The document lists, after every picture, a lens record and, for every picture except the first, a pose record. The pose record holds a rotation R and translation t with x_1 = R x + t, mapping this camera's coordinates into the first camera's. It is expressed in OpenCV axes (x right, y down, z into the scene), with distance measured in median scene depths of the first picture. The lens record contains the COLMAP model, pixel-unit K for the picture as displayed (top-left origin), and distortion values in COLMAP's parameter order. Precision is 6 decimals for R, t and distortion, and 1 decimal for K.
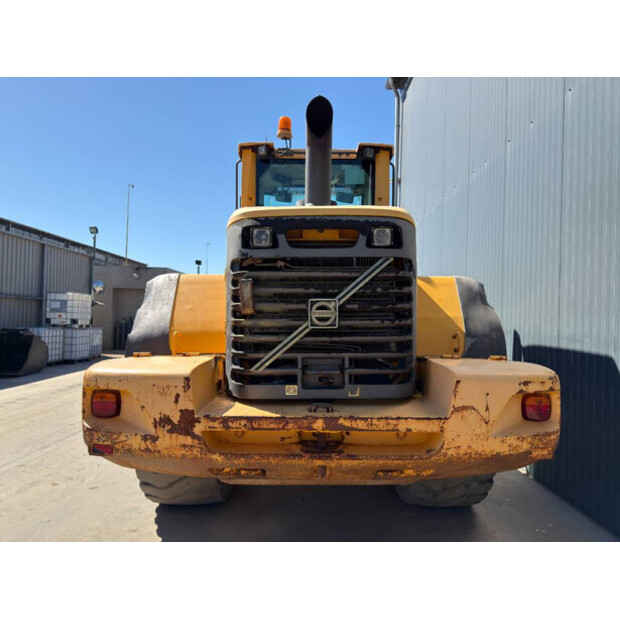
lens RADIAL K [[435.6, 0, 310.0], [0, 435.6, 310.0], [0, 0, 1]] dist [0.056411, -0.067149]
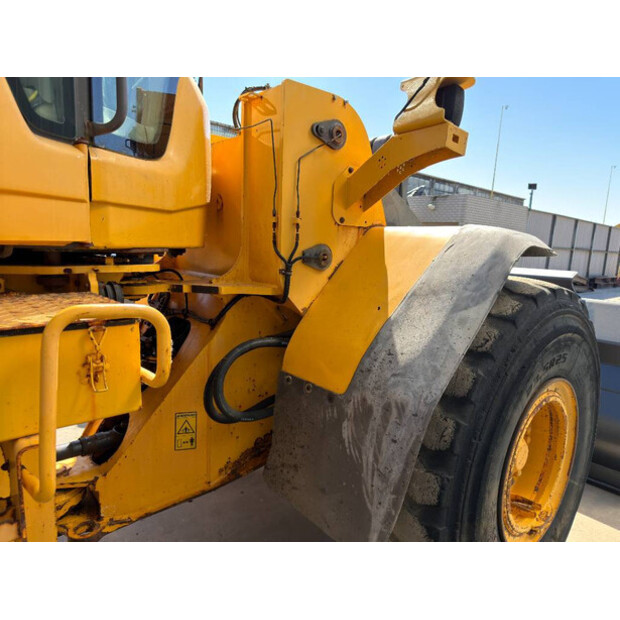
lens RADIAL K [[435.6, 0, 310.0], [0, 435.6, 310.0], [0, 0, 1]] dist [0.056411, -0.067149]
pose [[0.661935, 0.135745, -0.737167, 0.440318], [-0.035698, 0.988058, 0.149890, 0.004359], [0.748710, -0.072902, 0.658876, 1.132307]]
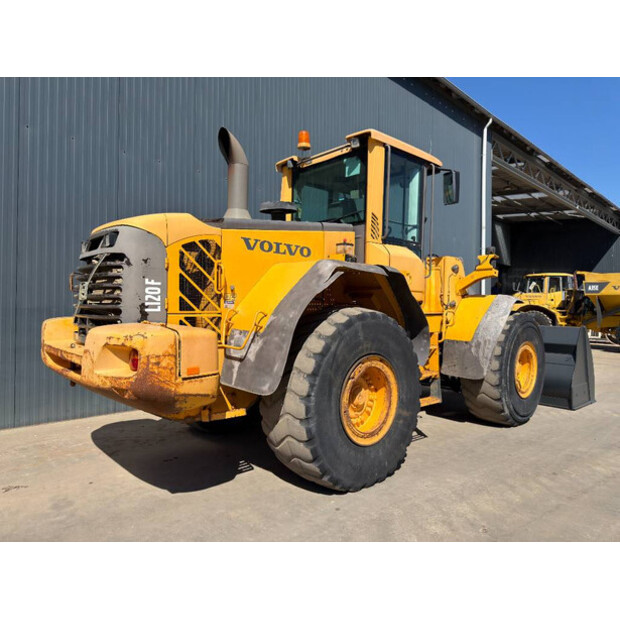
lens RADIAL K [[435.6, 0, 310.0], [0, 435.6, 310.0], [0, 0, 1]] dist [0.056411, -0.067149]
pose [[0.676559, 0.016409, -0.736205, 0.810600], [-0.013458, 0.999860, 0.009918, 0.023965], [0.736265, 0.003198, 0.676685, 0.222332]]
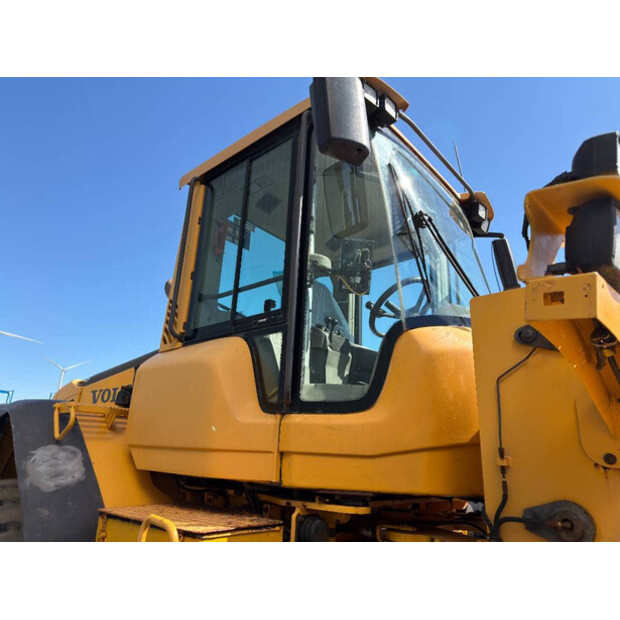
lens RADIAL K [[435.6, 0, 310.0], [0, 435.6, 310.0], [0, 0, 1]] dist [0.056411, -0.067149]
pose [[-0.661673, -0.273936, -0.697960, 0.437221], [-0.051681, 0.945319, -0.322025, -0.009685], [0.748009, -0.177004, -0.639650, 1.469359]]
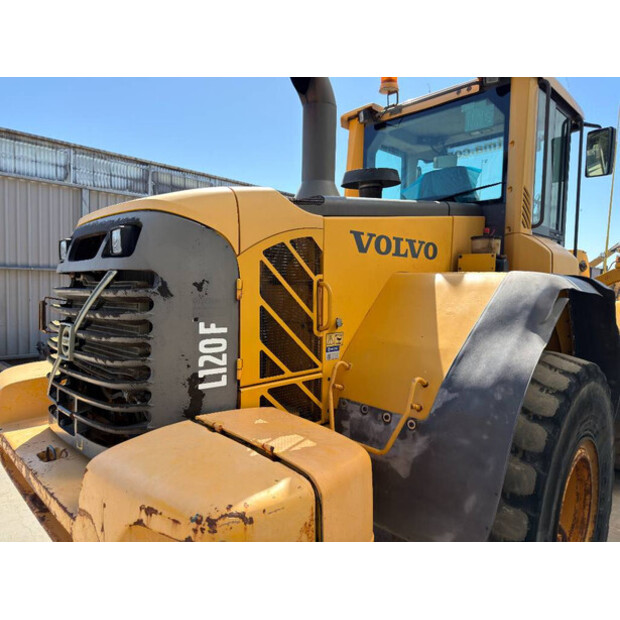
lens RADIAL K [[435.6, 0, 310.0], [0, 435.6, 310.0], [0, 0, 1]] dist [0.056411, -0.067149]
pose [[0.701824, 0.046793, -0.710812, 0.418245], [-0.008855, 0.998336, 0.056978, -0.044957], [0.712296, -0.033694, 0.701070, 0.326940]]
